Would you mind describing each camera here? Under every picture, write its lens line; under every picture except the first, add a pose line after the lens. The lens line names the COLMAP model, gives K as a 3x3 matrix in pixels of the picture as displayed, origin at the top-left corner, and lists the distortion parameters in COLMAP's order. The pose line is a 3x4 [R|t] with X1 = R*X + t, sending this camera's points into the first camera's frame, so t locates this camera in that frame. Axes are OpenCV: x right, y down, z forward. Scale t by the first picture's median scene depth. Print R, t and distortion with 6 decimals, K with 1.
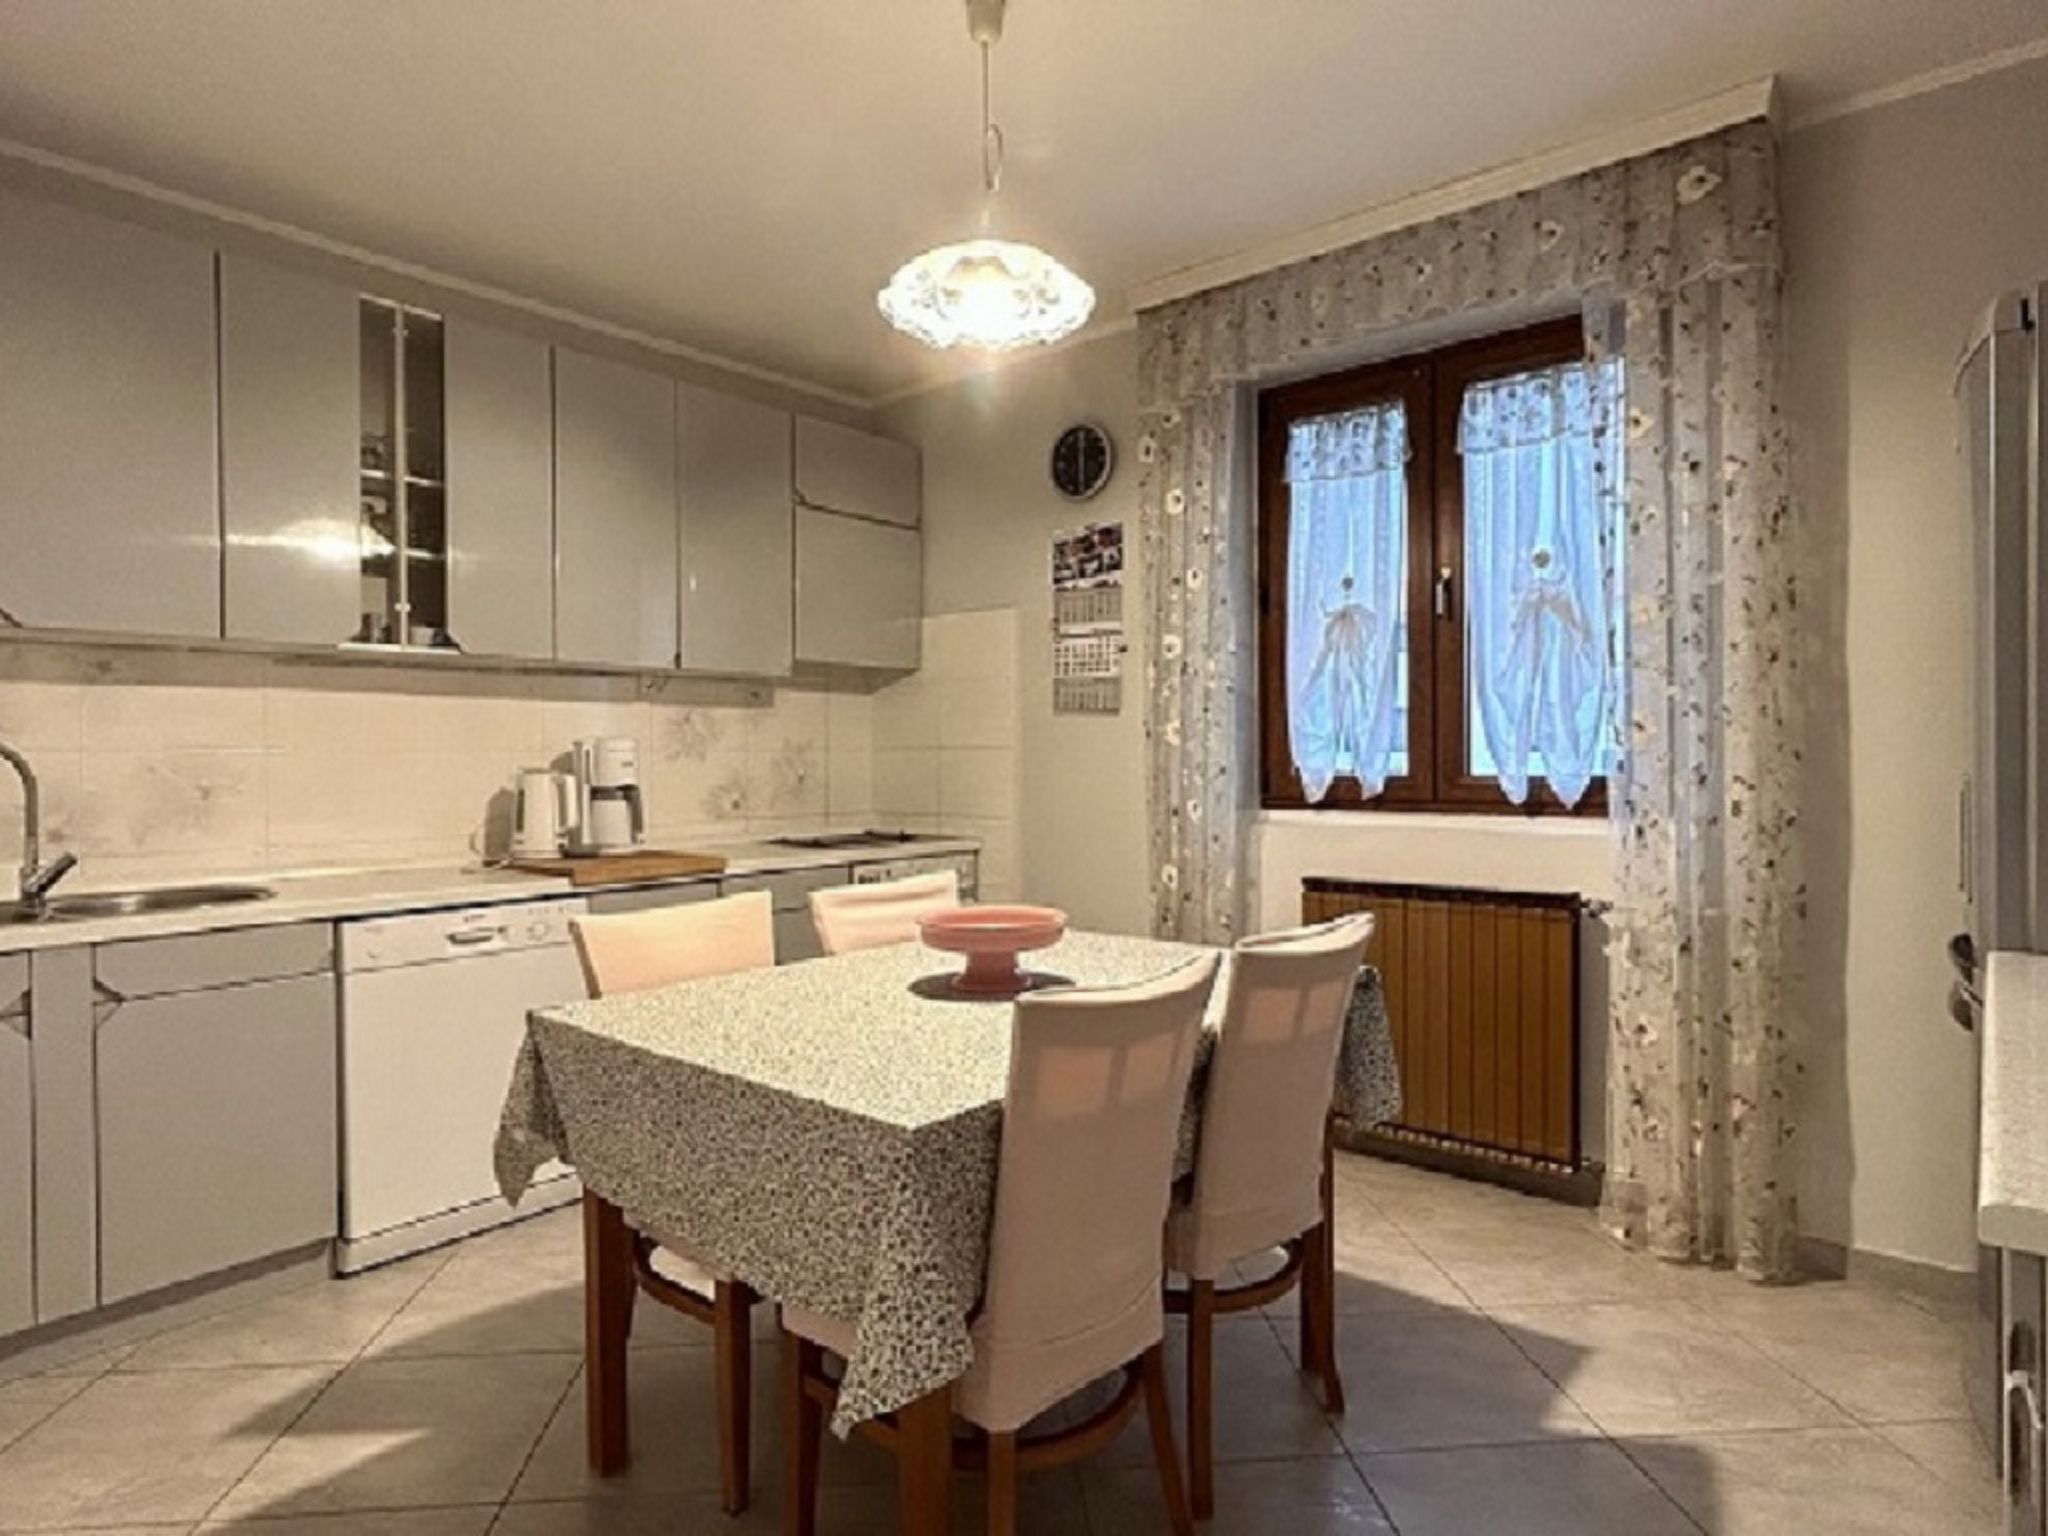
lens RADIAL K [[1113.7, 0, 1014.3], [0, 1113.7, 768.7], [0, 0, 1]] dist [-0.003781, 0.002044]
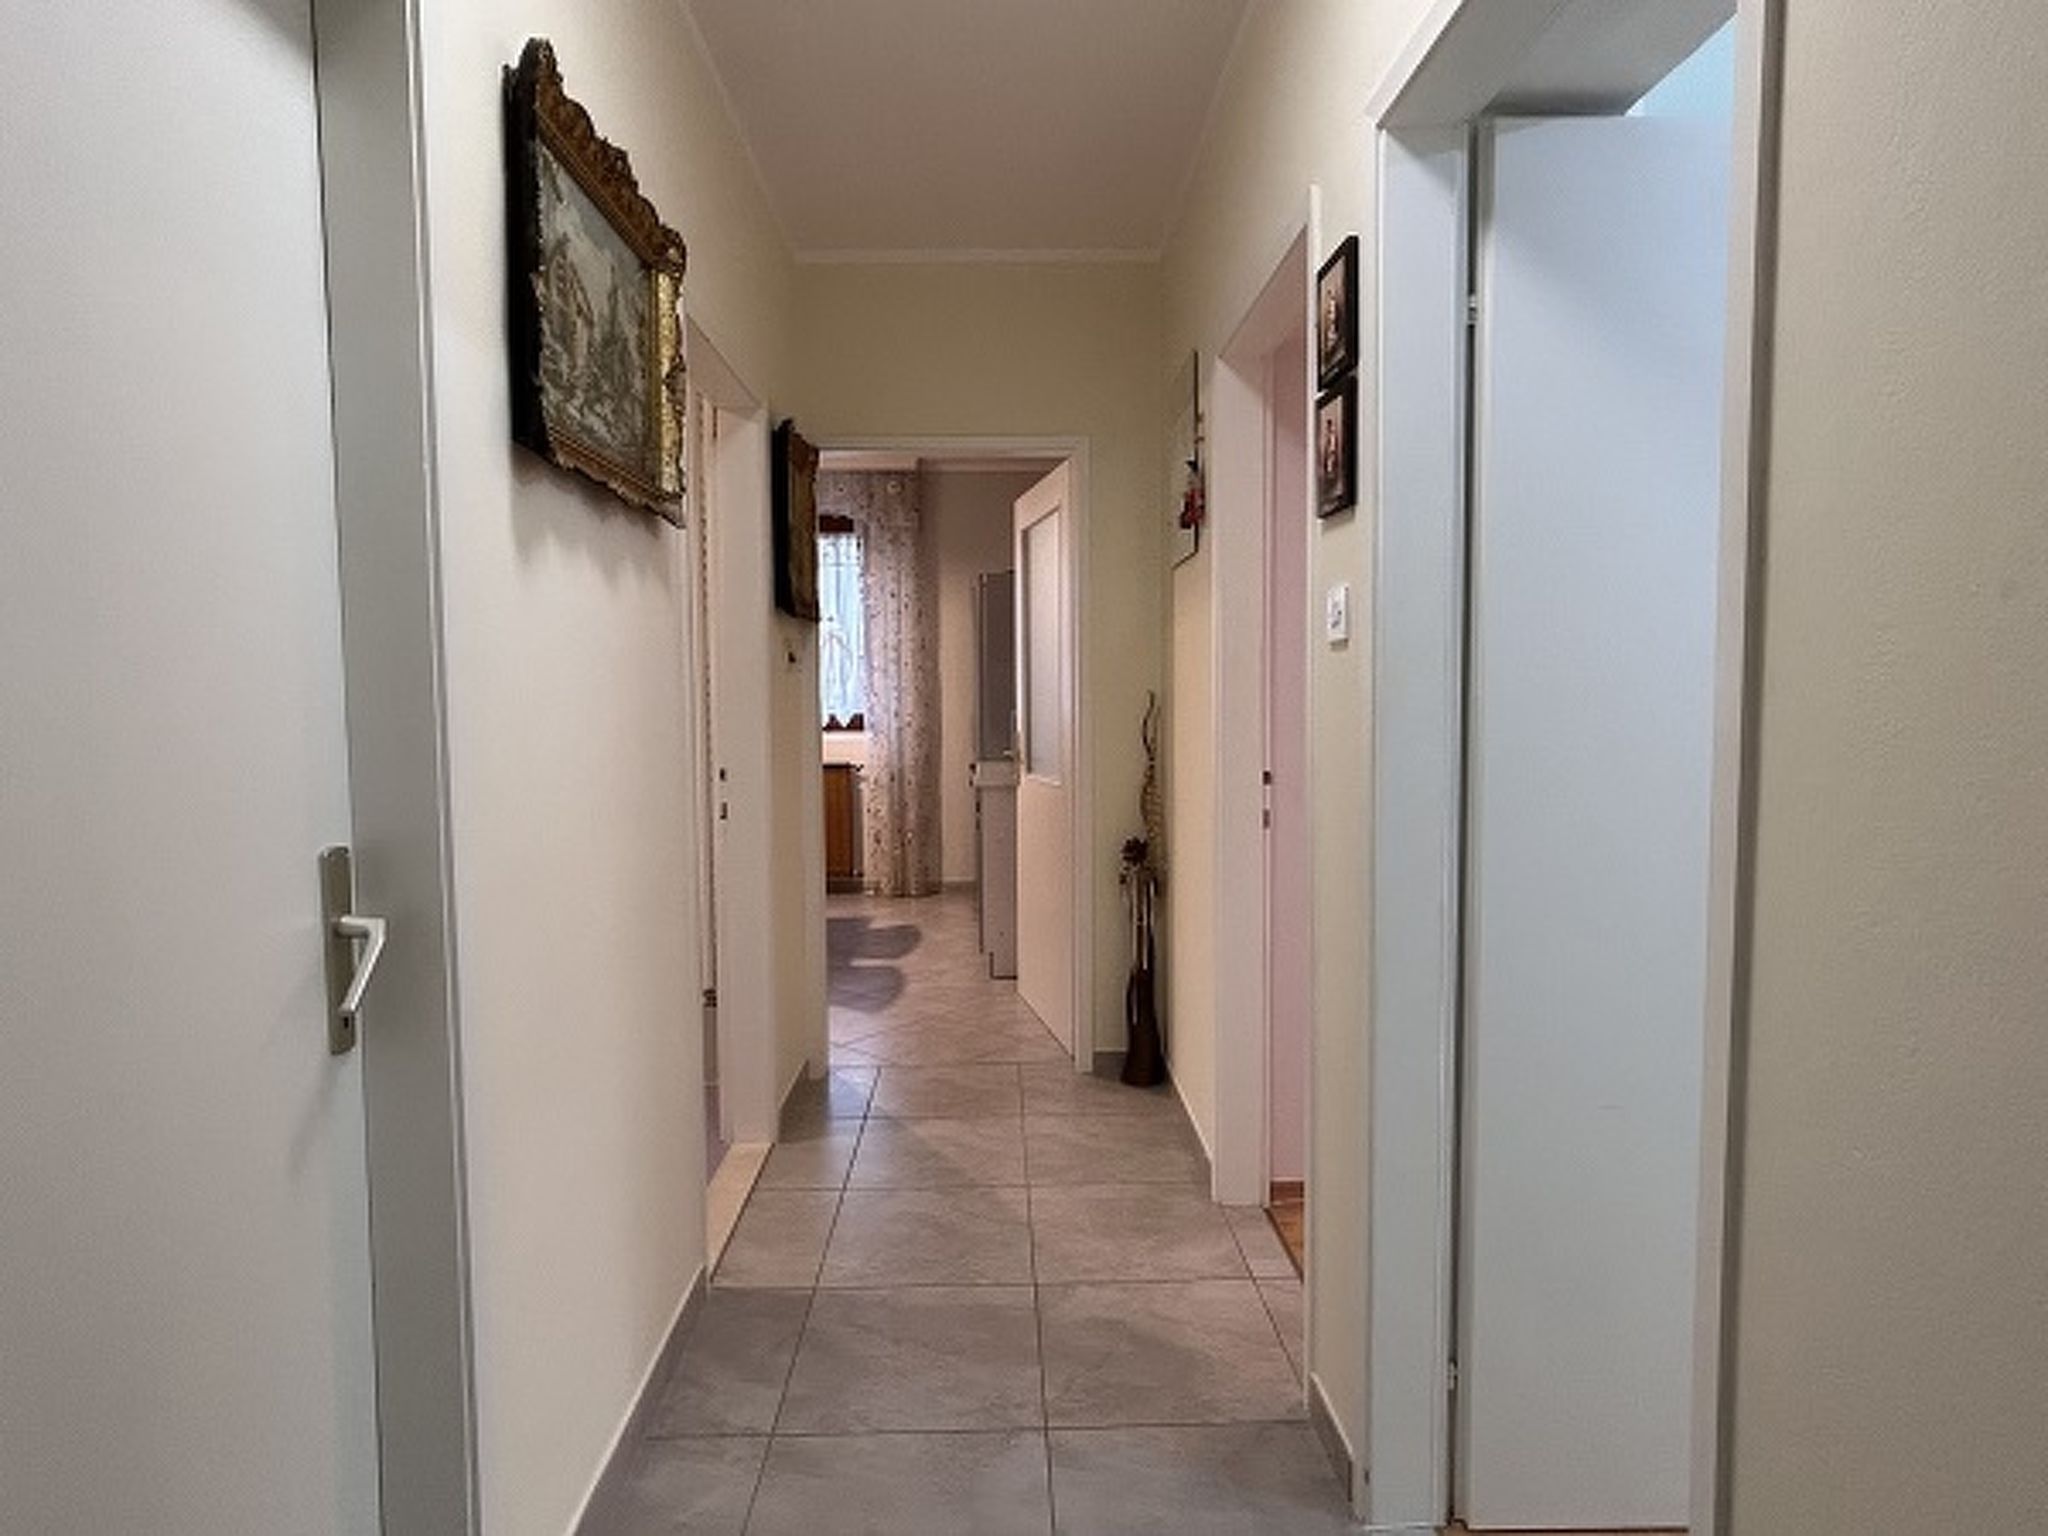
lens RADIAL K [[1113.7, 0, 1014.3], [0, 1113.7, 768.7], [0, 0, 1]] dist [-0.003781, 0.002044]
pose [[0.738731, -0.040189, 0.672801, -0.773458], [0.007392, 0.998644, 0.051536, 0.003239], [-0.673960, -0.033097, 0.738027, -0.920996]]
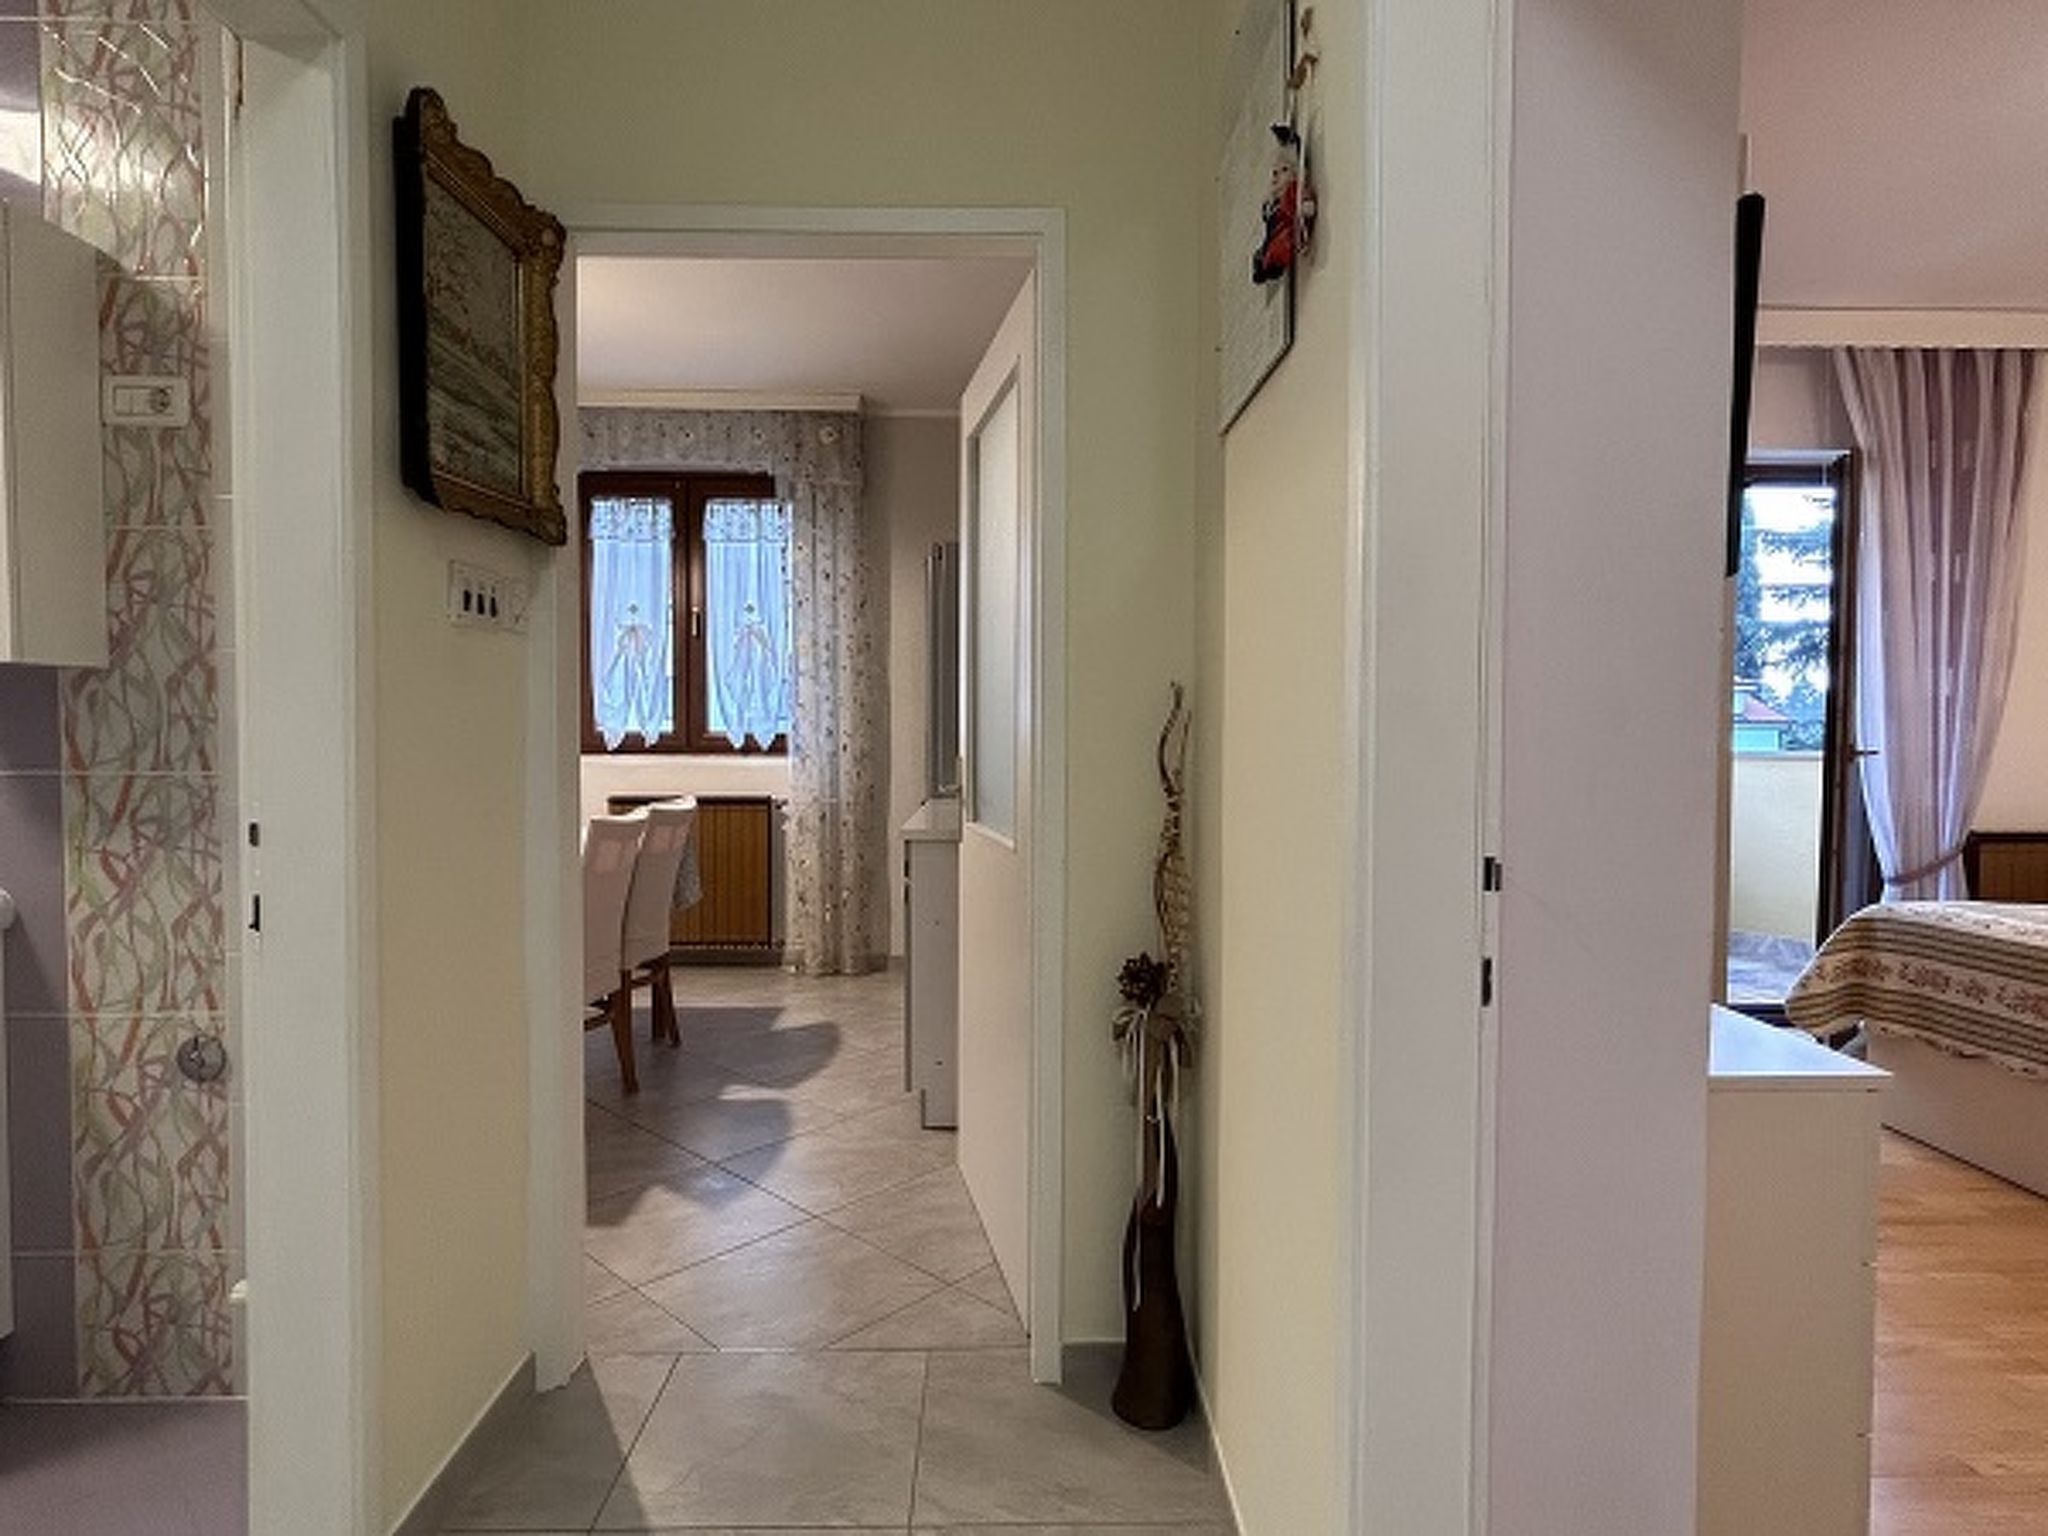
lens RADIAL K [[1113.7, 0, 1014.3], [0, 1113.7, 768.7], [0, 0, 1]] dist [-0.003781, 0.002044]
pose [[0.743909, -0.012212, 0.668170, -0.382037], [-0.005667, 0.999682, 0.024580, 0.017224], [-0.668257, -0.022072, 0.743603, -0.574195]]
